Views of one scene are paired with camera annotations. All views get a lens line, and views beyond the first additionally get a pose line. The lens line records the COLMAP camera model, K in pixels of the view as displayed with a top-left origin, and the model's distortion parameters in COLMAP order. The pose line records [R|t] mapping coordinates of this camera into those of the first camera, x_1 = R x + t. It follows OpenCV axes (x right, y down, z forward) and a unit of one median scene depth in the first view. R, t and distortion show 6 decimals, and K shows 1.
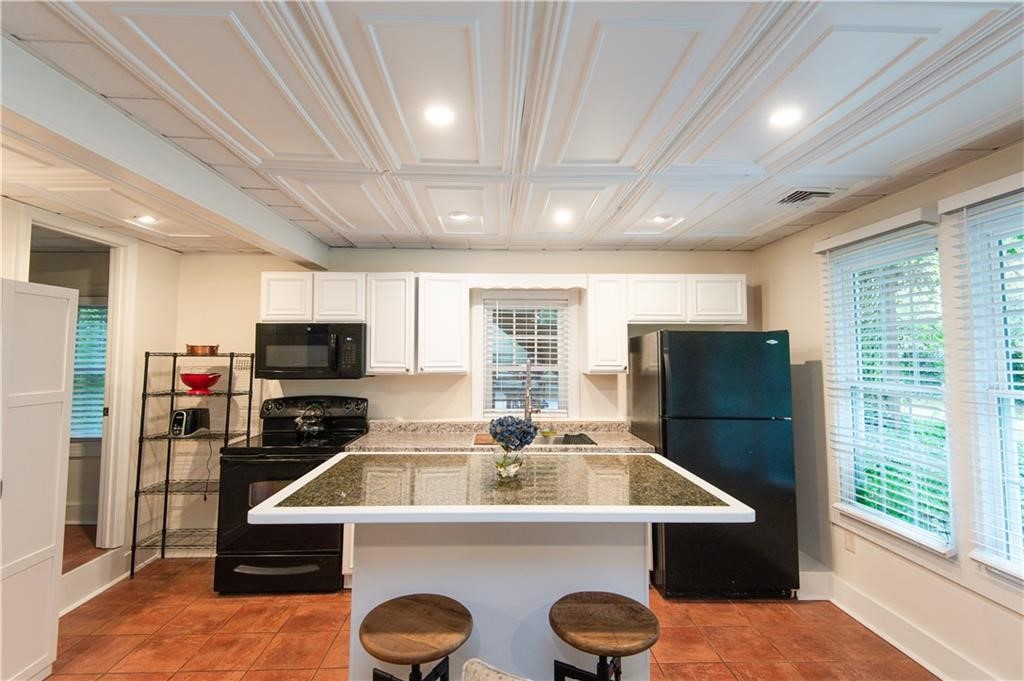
lens RADIAL K [[467.2, 0, 510.3], [0, 467.2, 343.7], [0, 0, 1]] dist [0.005722, 0.000057]
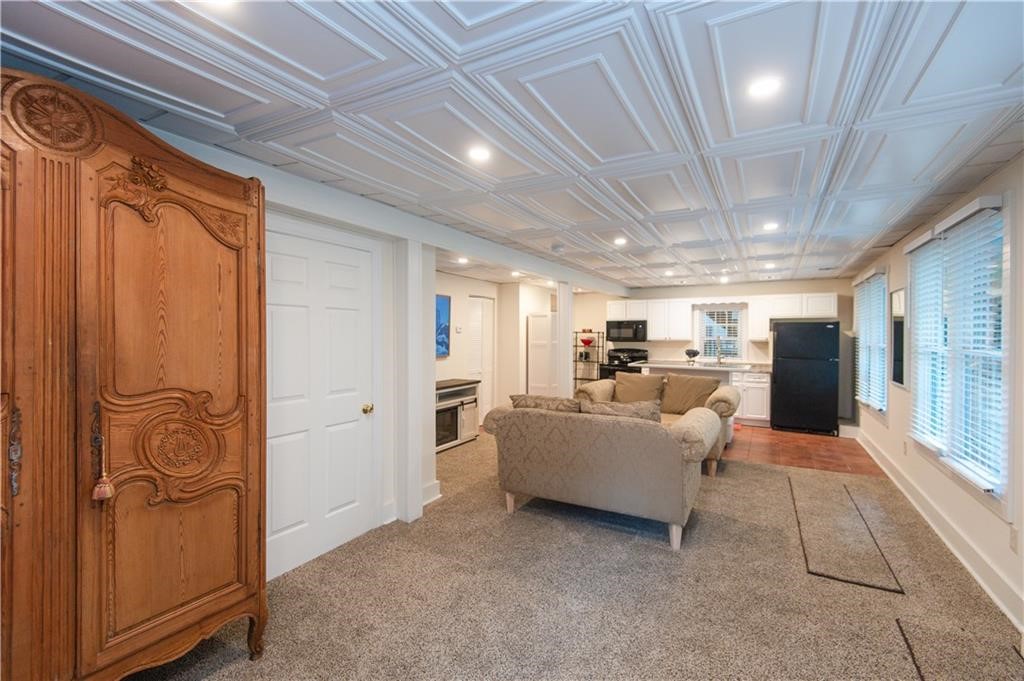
lens RADIAL K [[467.2, 0, 504.0], [0, 467.2, 338.3], [0, 0, 1]] dist [0.005722, 0.000057]
pose [[0.859902, 0.006478, -0.510418, 0.312702], [0.011469, 0.999422, 0.032005, -0.034122], [0.510330, -0.033375, 0.859331, -1.555029]]
